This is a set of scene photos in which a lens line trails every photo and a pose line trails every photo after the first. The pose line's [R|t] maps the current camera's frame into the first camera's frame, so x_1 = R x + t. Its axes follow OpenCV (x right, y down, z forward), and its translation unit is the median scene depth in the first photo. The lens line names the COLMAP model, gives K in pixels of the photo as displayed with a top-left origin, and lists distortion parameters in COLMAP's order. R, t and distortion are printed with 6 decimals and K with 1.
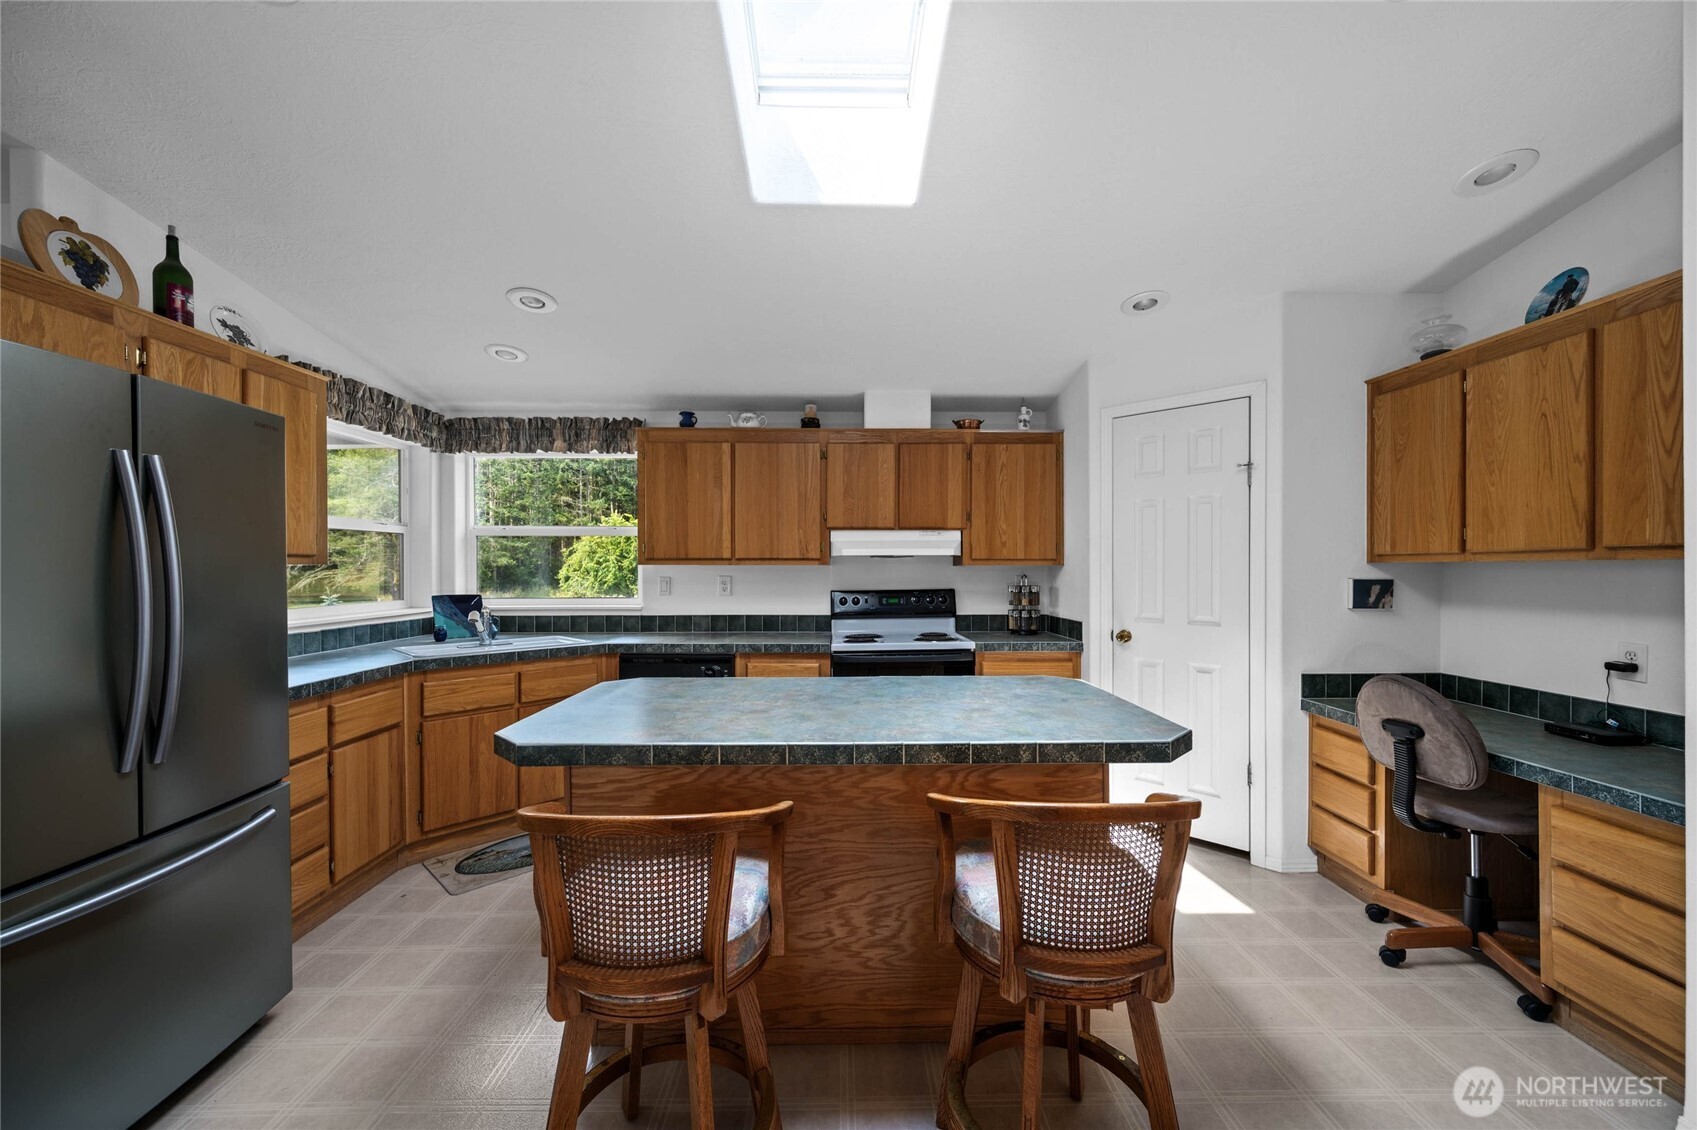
lens RADIAL K [[666.3, 0, 842.9], [0, 666.3, 565.8], [0, 0, 1]] dist [0.000405, 0.001192]
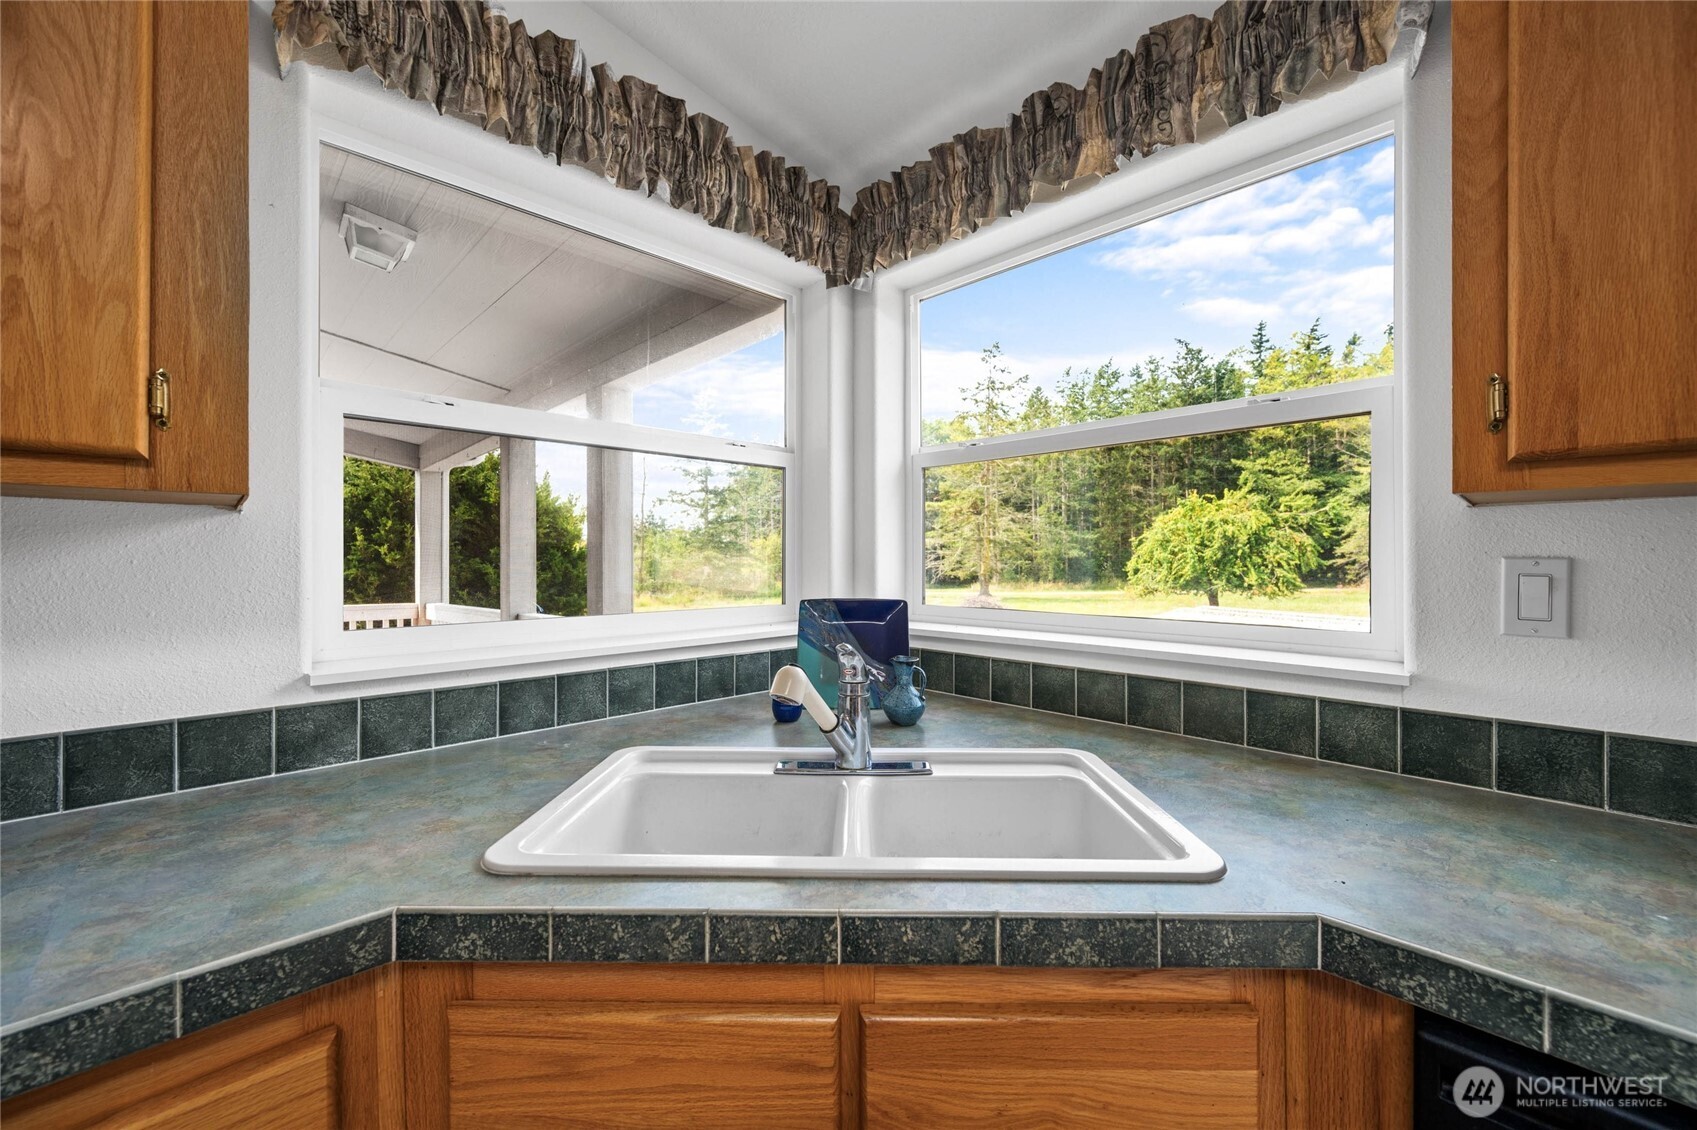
lens RADIAL K [[666.3, 0, 845.8], [0, 666.3, 565.9], [0, 0, 1]] dist [0.000405, 0.001192]
pose [[0.693168, 0.007044, -0.720741, -0.289405], [0.001117, 0.999941, 0.010847, 0.018435], [0.720775, -0.008324, 0.693119, 0.725305]]
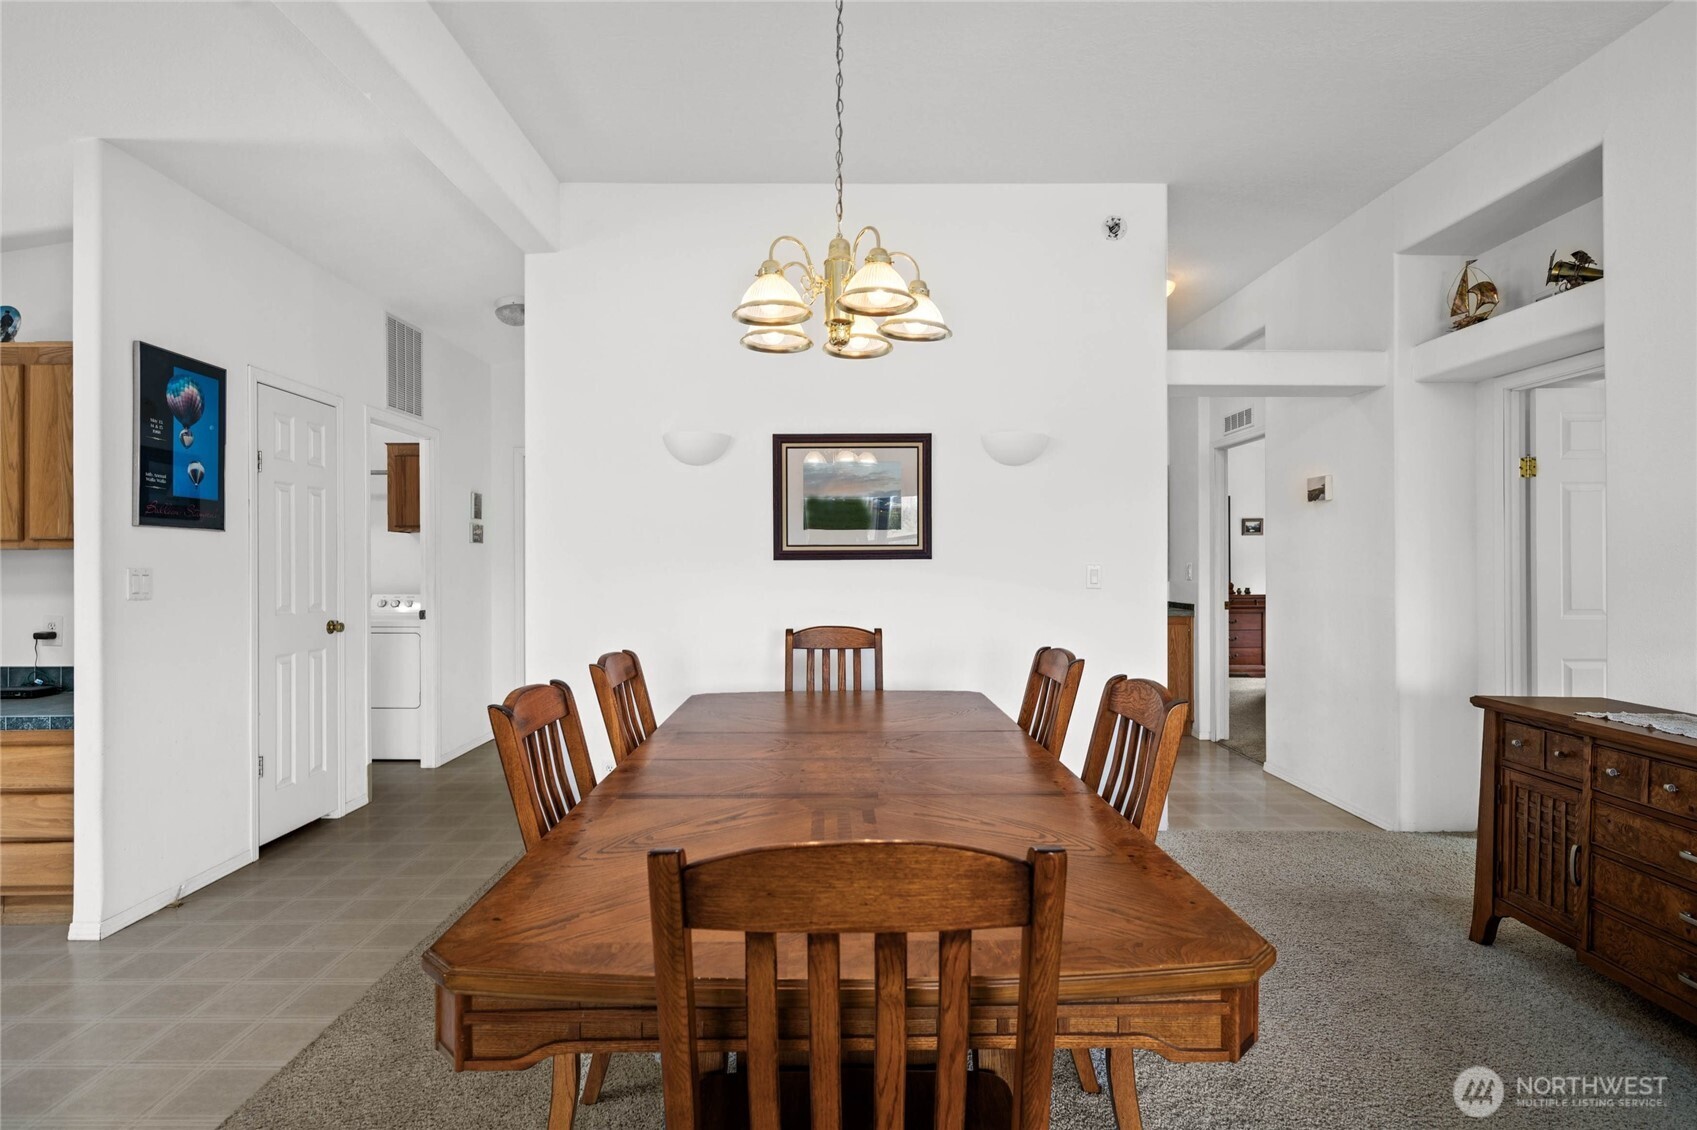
lens RADIAL K [[905.1, 0, 843.4], [0, 905.1, 566.3], [0, 0, 1]] dist [0.000473, -0.001370]
pose [[0.009463, -0.001137, 0.999955, -0.302502], [-0.001709, 0.999998, 0.001153, 0.010313], [-0.999954, -0.001720, 0.009461, -0.300247]]
